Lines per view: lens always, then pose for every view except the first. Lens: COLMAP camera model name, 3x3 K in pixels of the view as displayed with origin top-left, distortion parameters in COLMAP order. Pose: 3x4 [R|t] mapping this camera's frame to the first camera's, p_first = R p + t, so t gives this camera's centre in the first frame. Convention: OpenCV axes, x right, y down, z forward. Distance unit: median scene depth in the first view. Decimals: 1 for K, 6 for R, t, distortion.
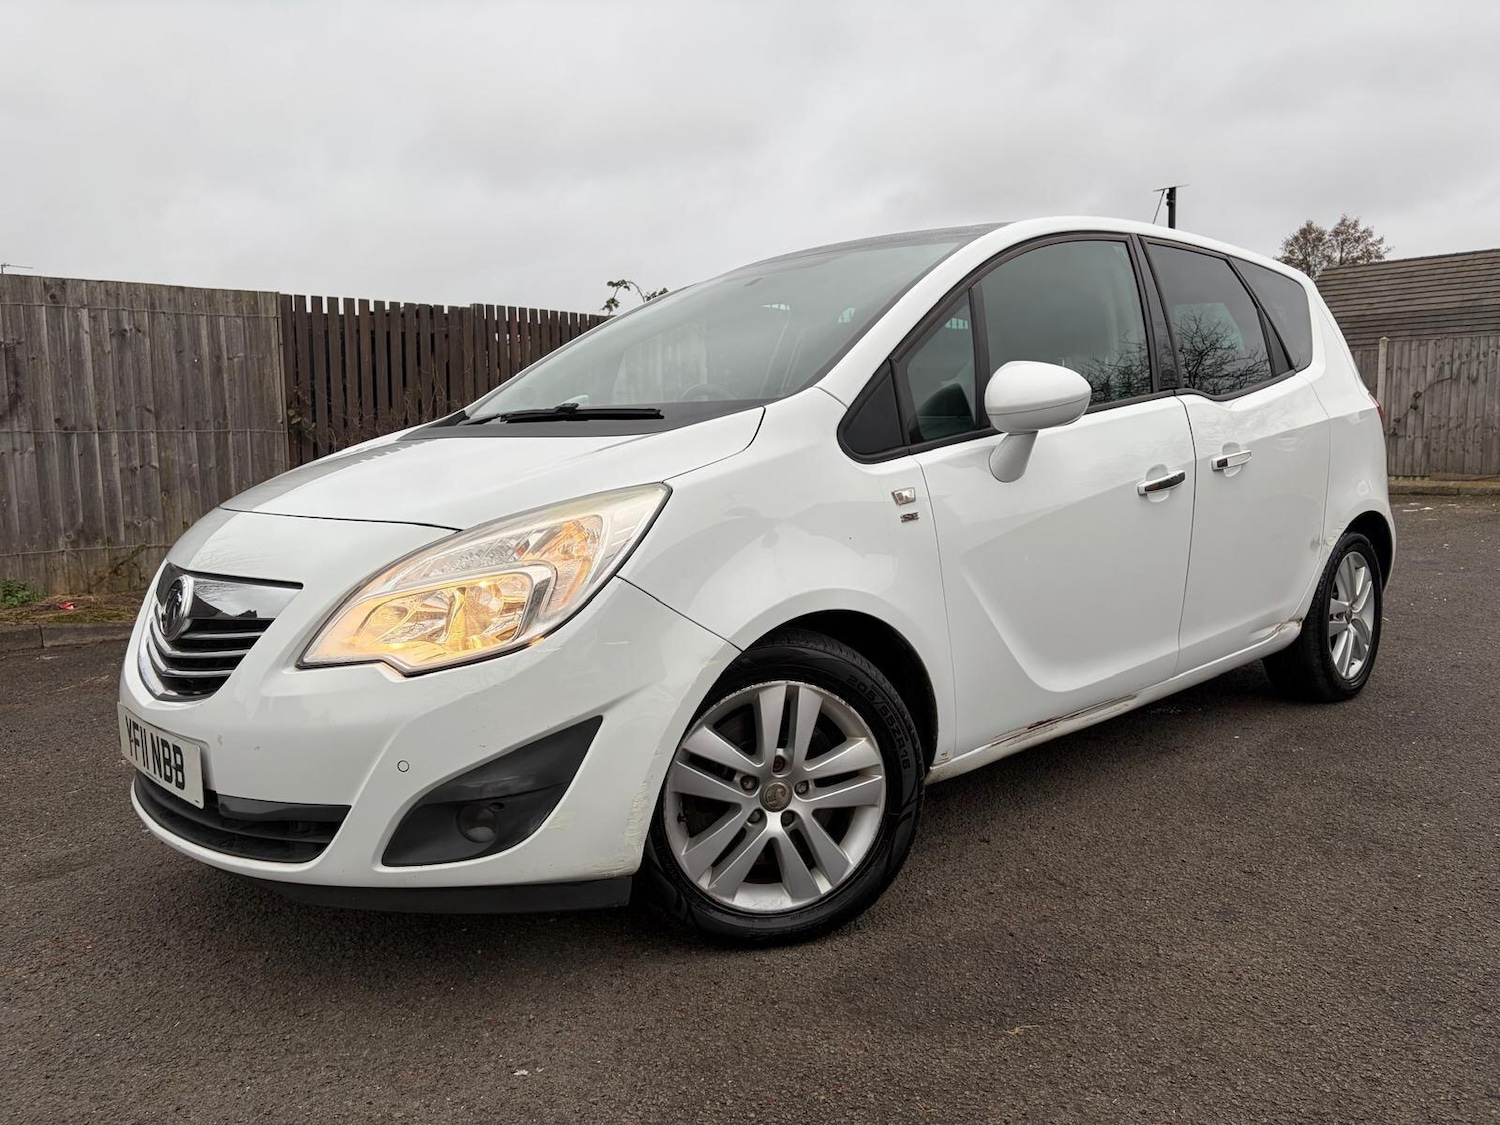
lens RADIAL K [[1129.3, 0, 750.6], [0, 1129.3, 571.5], [0, 0, 1]] dist [0.064487, -0.070184]
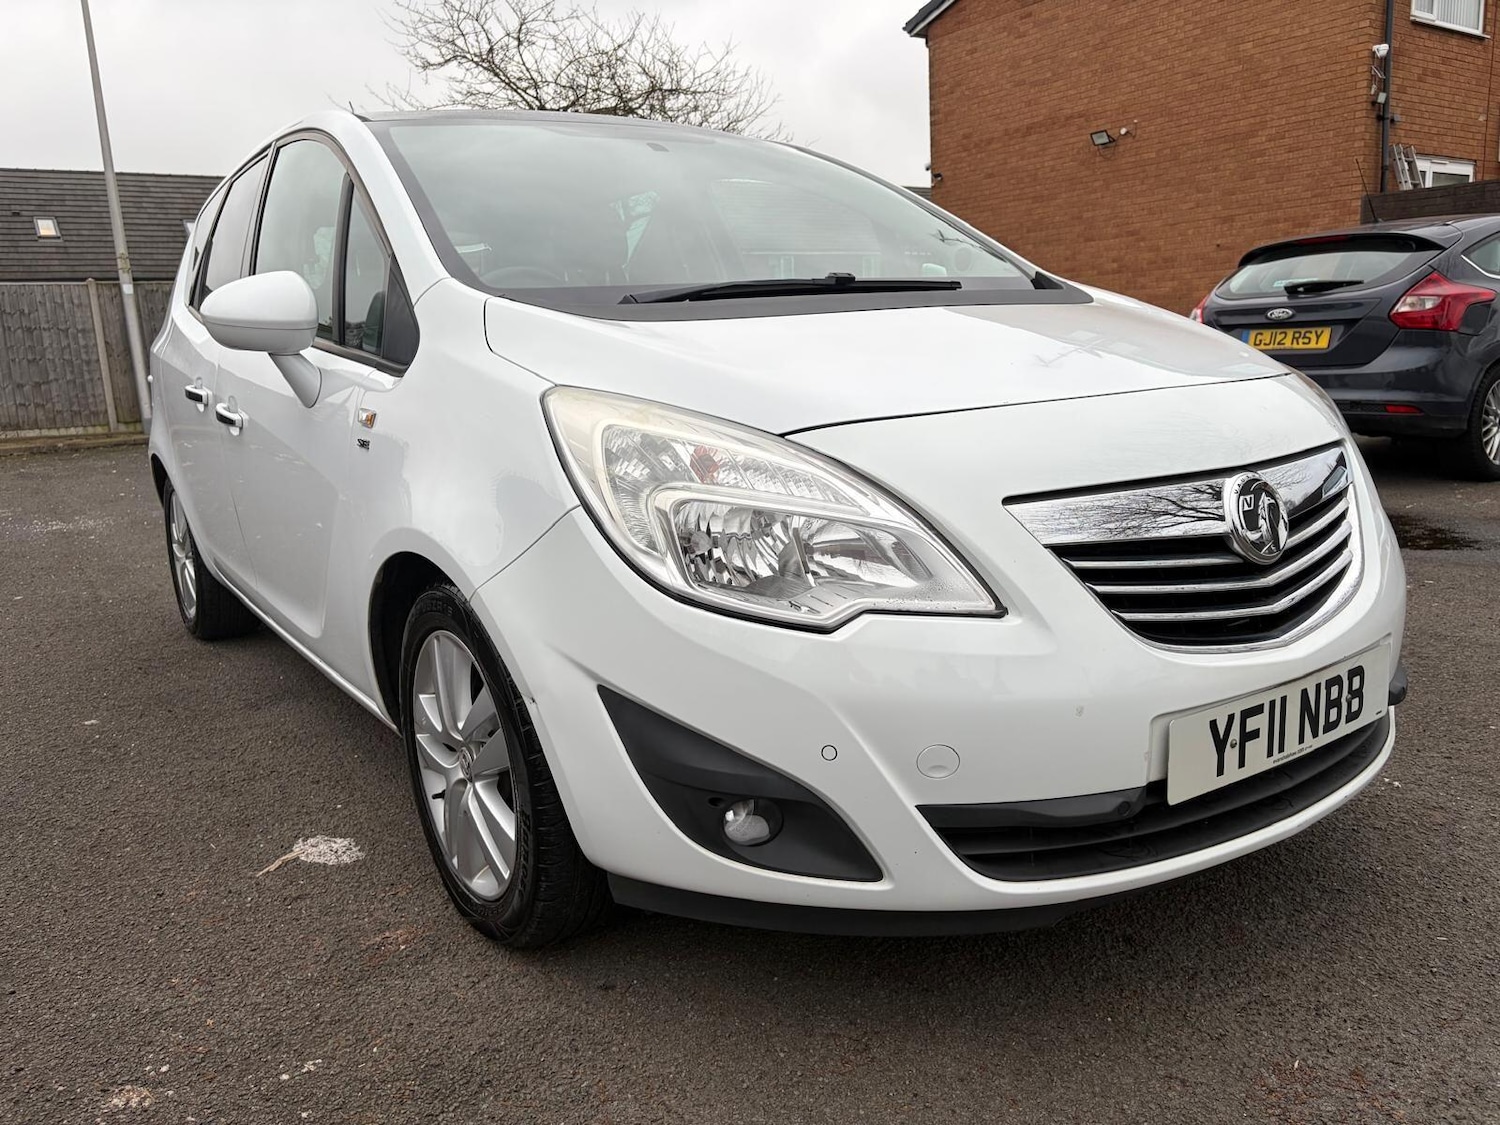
lens RADIAL K [[1128.0, 0, 745.8], [0, 1128.0, 566.4], [0, 0, 1]] dist [0.062548, -0.066921]
pose [[0.188830, -0.175408, 0.966217, -1.121684], [0.155690, 0.976821, 0.146906, -0.083393], [-0.969590, 0.122690, 0.211762, 1.041547]]
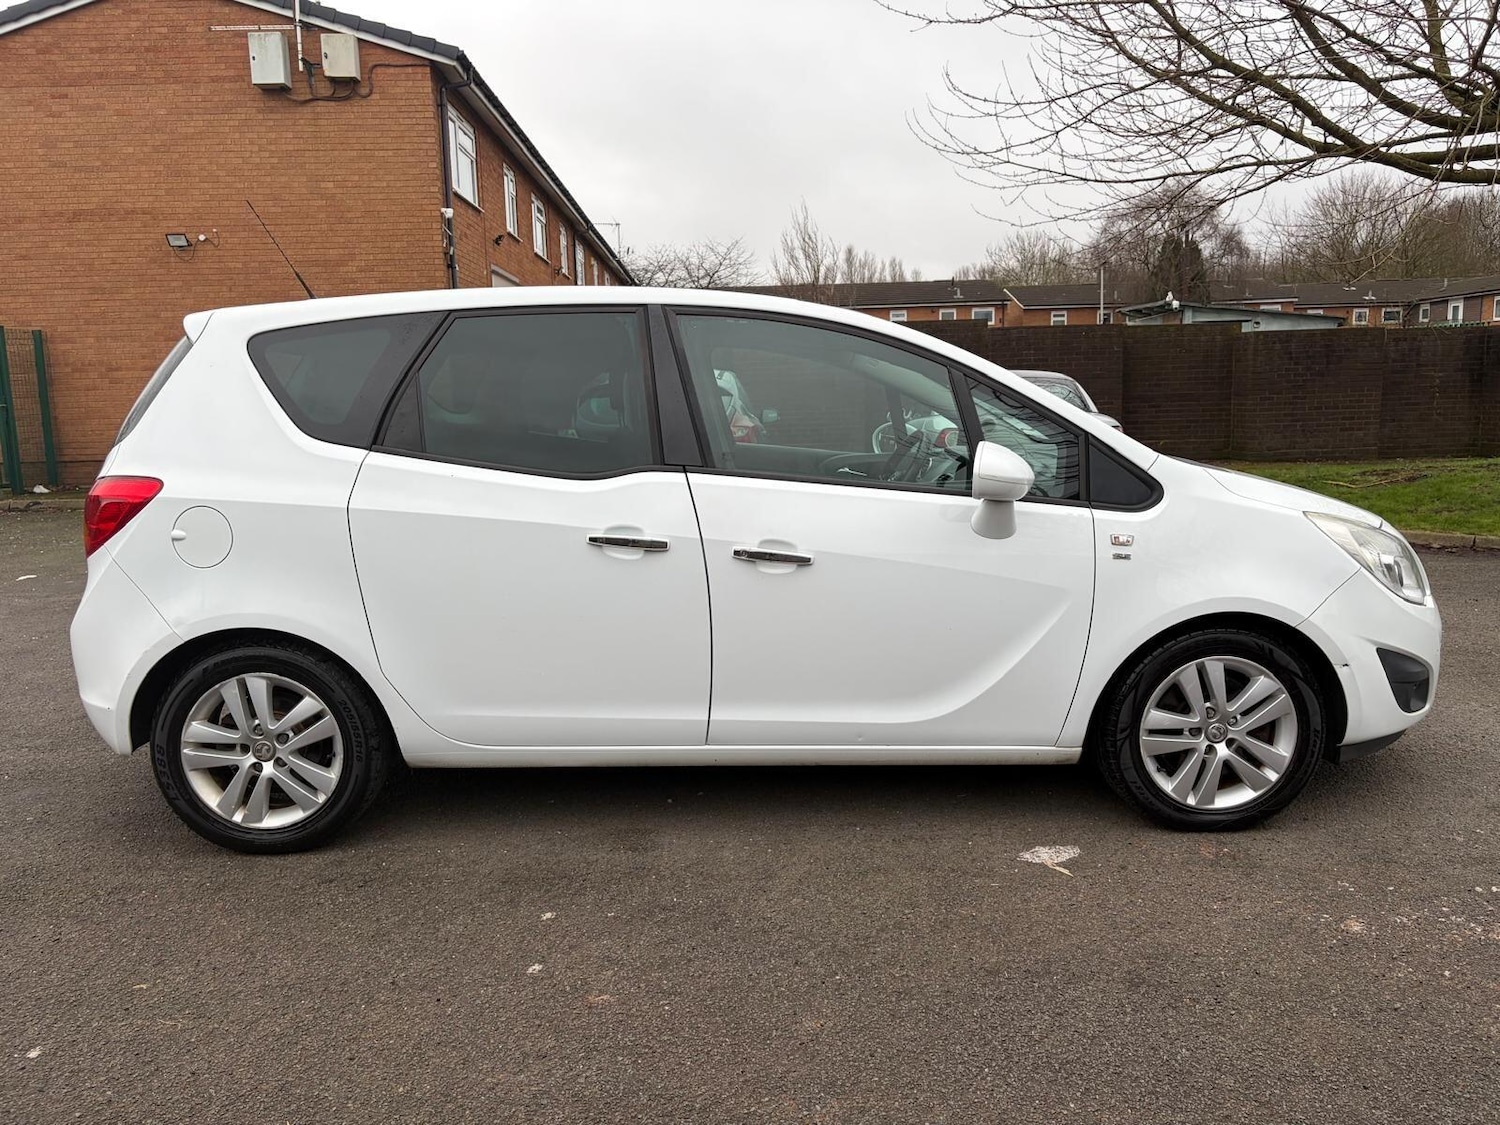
lens RADIAL K [[1128.0, 0, 745.8], [0, 1128.0, 566.4], [0, 0, 1]] dist [0.062548, -0.066921]
pose [[-0.712944, -0.069382, 0.697780, -0.955173], [0.118902, 0.968722, 0.217808, -0.412001], [-0.691067, 0.238252, -0.682395, 2.648932]]
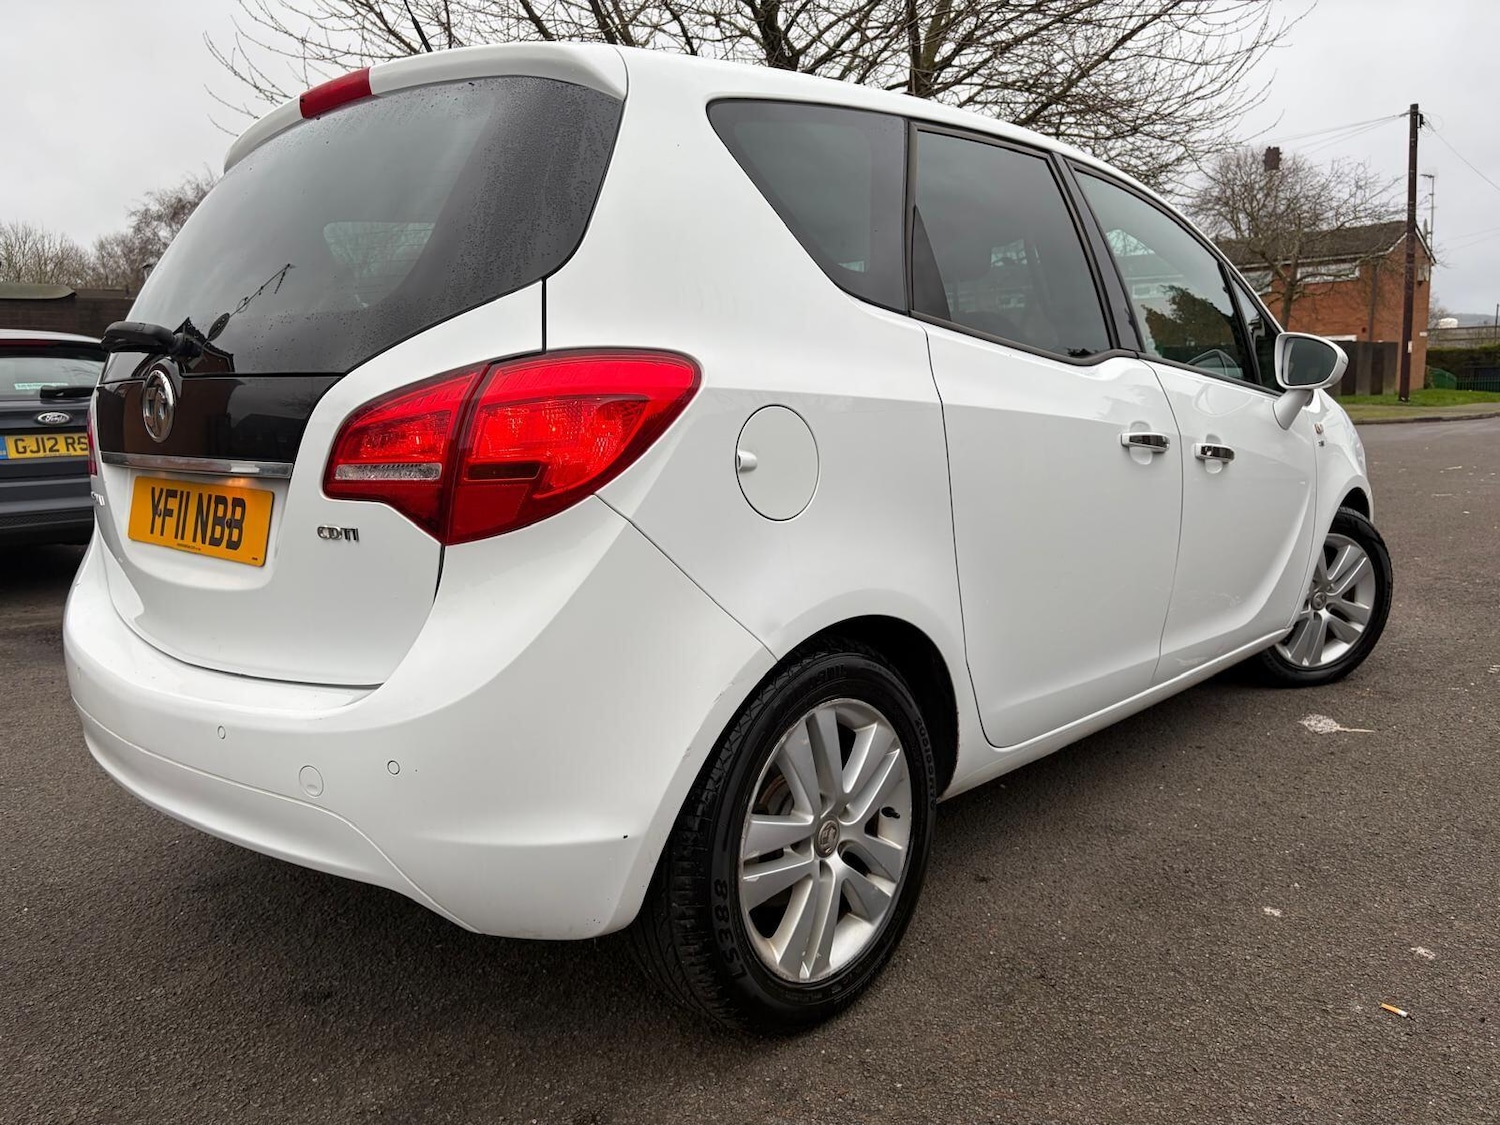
lens RADIAL K [[1158.3, 0, 747.5], [0, 1158.3, 573.7], [0, 0, 1]] dist [-0.006176, -0.006956]
pose [[-0.996585, 0.055579, -0.061069, 0.459675], [0.037353, 0.963007, 0.266877, -0.359029], [0.073642, 0.263684, -0.961794, 2.879099]]
